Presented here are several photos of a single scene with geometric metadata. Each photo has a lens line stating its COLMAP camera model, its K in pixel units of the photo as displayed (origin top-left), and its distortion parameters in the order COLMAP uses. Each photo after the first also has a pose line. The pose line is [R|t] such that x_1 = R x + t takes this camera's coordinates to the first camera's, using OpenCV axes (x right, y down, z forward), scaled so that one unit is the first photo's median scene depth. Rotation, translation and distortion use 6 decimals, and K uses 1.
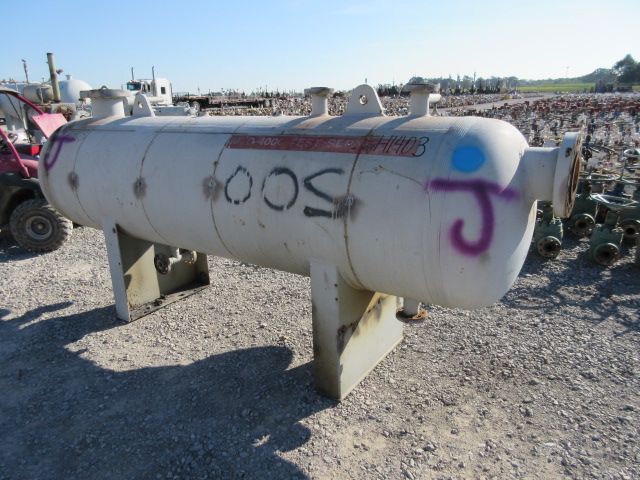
lens RADIAL K [[476.7, 0, 320.0], [0, 476.7, 240.0], [0, 0, 1]] dist [-0.000628, 0.000170]
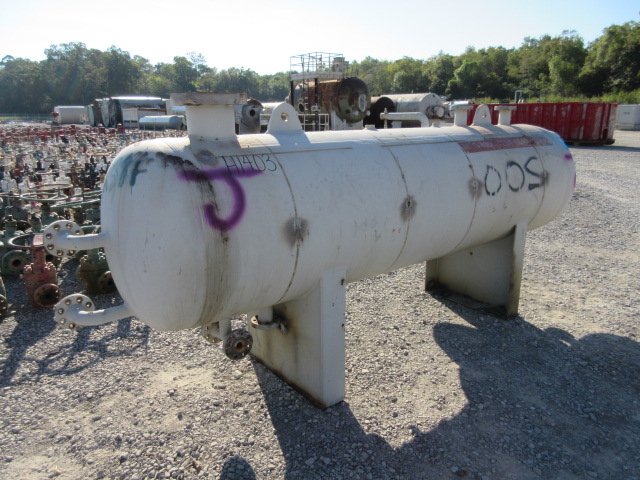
lens RADIAL K [[476.7, 0, 320.0], [0, 476.7, 240.0], [0, 0, 1]] dist [-0.000628, 0.000170]
pose [[0.300577, -0.217581, 0.928608, -1.432698], [0.274830, 0.952092, 0.134126, -0.245963], [-0.913303, 0.214894, 0.345974, 0.972062]]
